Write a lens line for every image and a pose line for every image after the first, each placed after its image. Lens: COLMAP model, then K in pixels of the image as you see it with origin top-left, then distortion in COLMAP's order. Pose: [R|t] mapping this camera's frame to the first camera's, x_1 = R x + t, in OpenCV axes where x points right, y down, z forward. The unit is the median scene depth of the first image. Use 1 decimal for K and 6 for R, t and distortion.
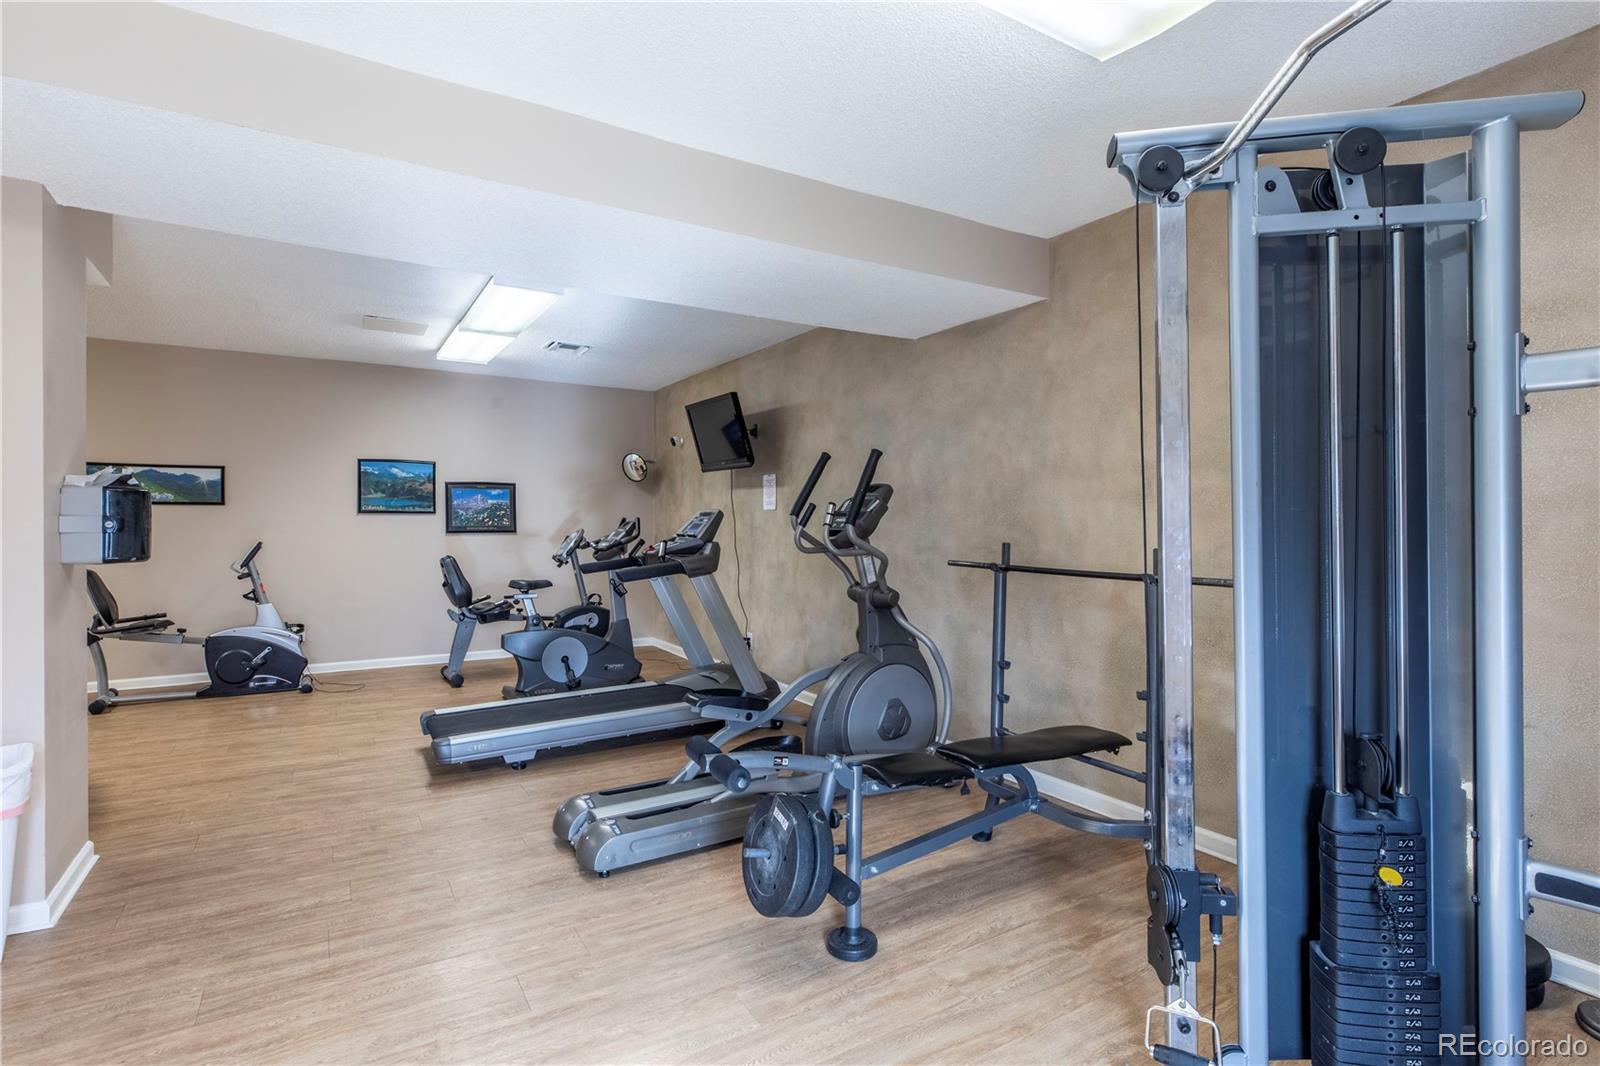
lens RADIAL K [[786.7, 0, 800.0], [0, 786.7, 533.0], [0, 0, 1]] dist [0.000867, 0.000050]
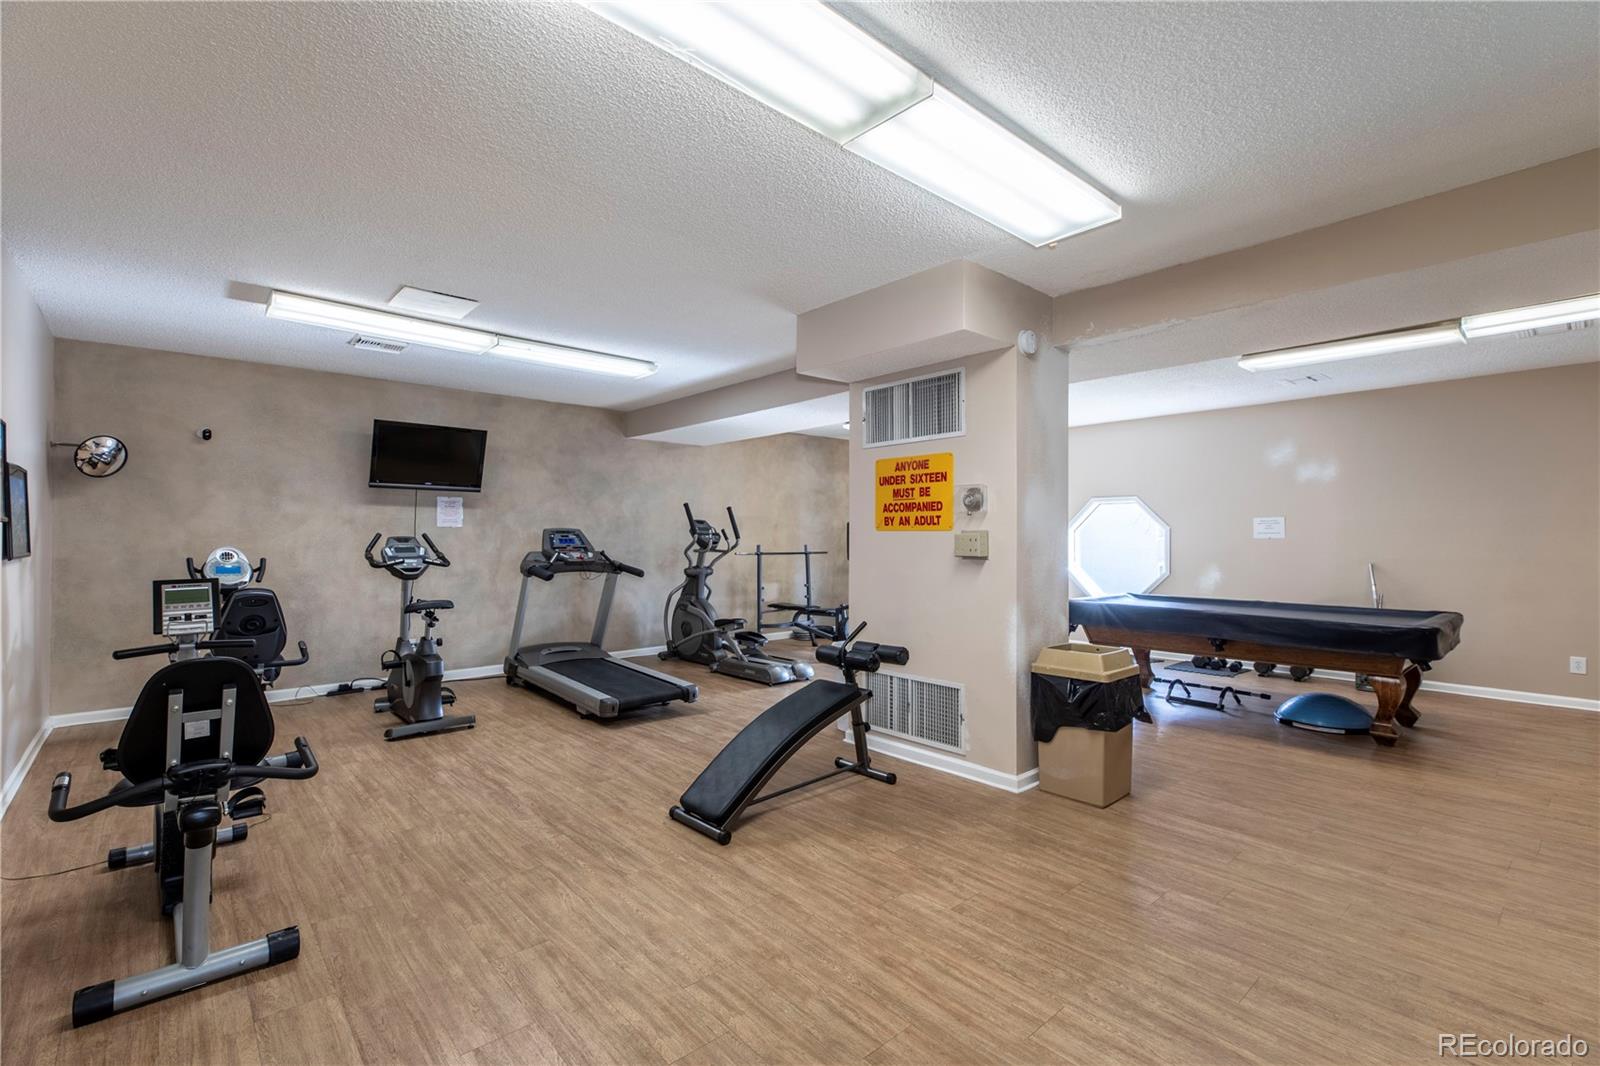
lens RADIAL K [[722.5, 0, 800.0], [0, 722.5, 533.0], [0, 0, 1]] dist [-0.000248, -0.000438]
pose [[-0.169308, 0.004010, 0.985555, -1.365316], [0.012450, 0.999921, -0.001930, -0.013907], [-0.985484, 0.011944, -0.169345, 0.768099]]
